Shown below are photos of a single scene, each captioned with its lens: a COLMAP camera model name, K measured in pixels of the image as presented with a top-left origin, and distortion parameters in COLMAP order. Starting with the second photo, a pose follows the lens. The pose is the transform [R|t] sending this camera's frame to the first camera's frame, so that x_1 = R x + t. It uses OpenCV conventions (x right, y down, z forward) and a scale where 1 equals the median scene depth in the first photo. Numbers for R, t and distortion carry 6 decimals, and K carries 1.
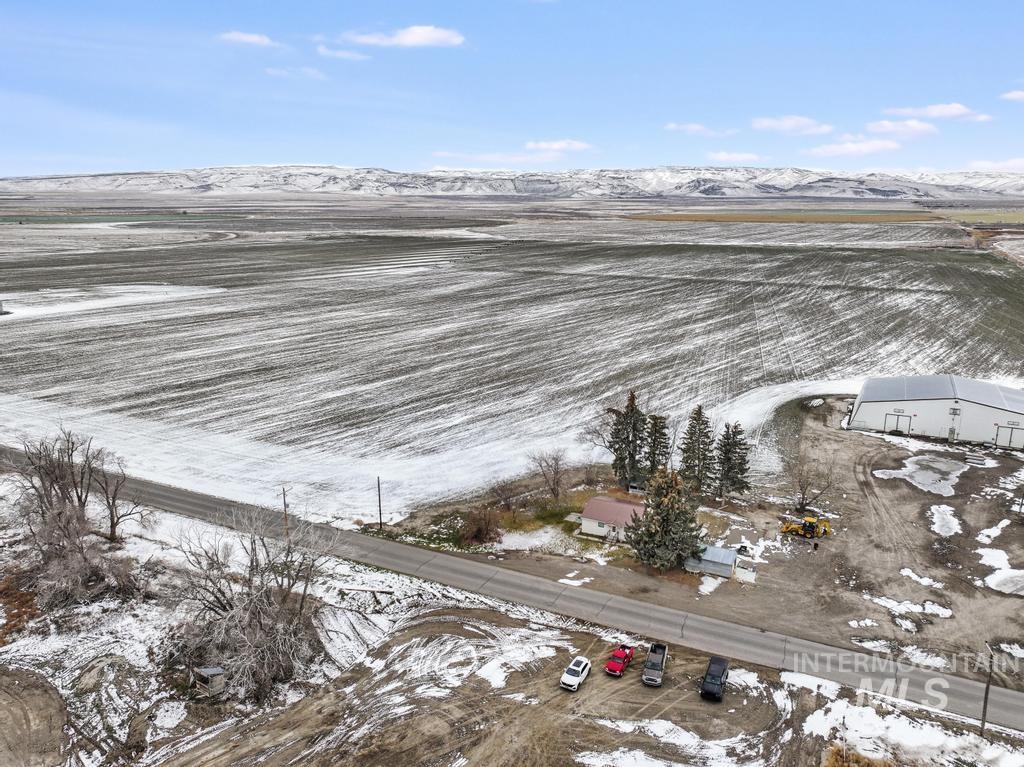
lens RADIAL K [[734.2, 0, 514.5], [0, 734.2, 386.6], [0, 0, 1]] dist [0.001656, 0.011324]
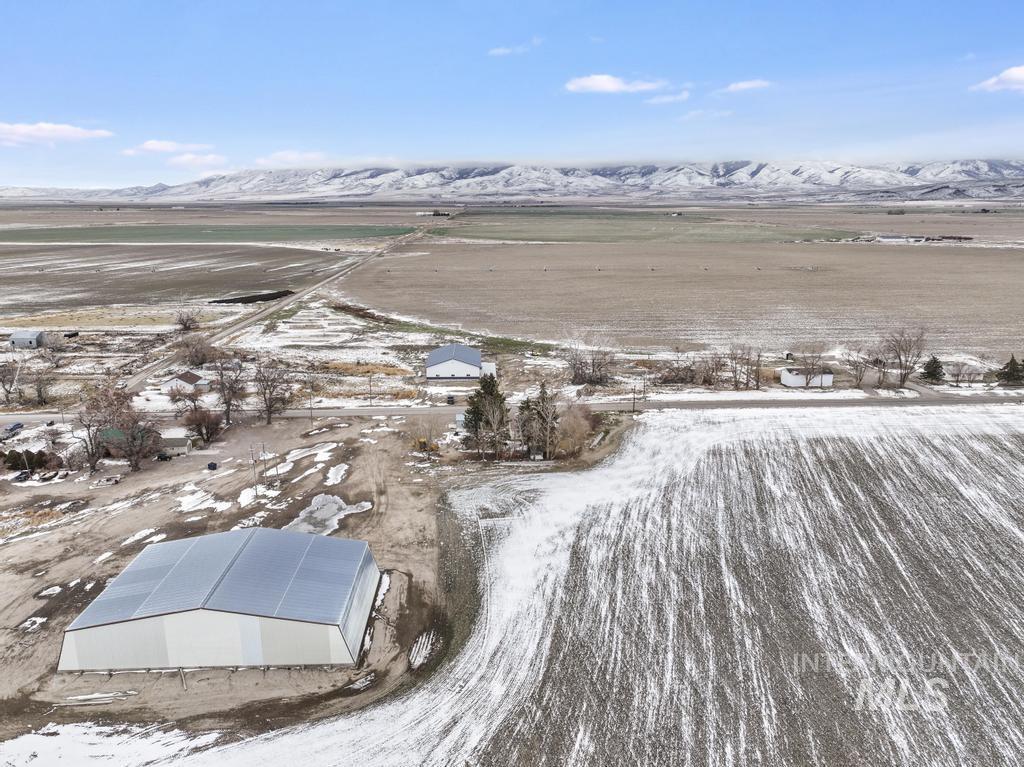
lens RADIAL K [[716.9, 0, 513.6], [0, 716.9, 381.9], [0, 0, 1]] dist [0.003280, 0.011638]
pose [[-0.872185, 0.123722, -0.473271, 0.900120], [-0.119454, 0.884331, 0.451320, -0.637845], [0.474366, 0.450168, -0.756522, 2.090483]]
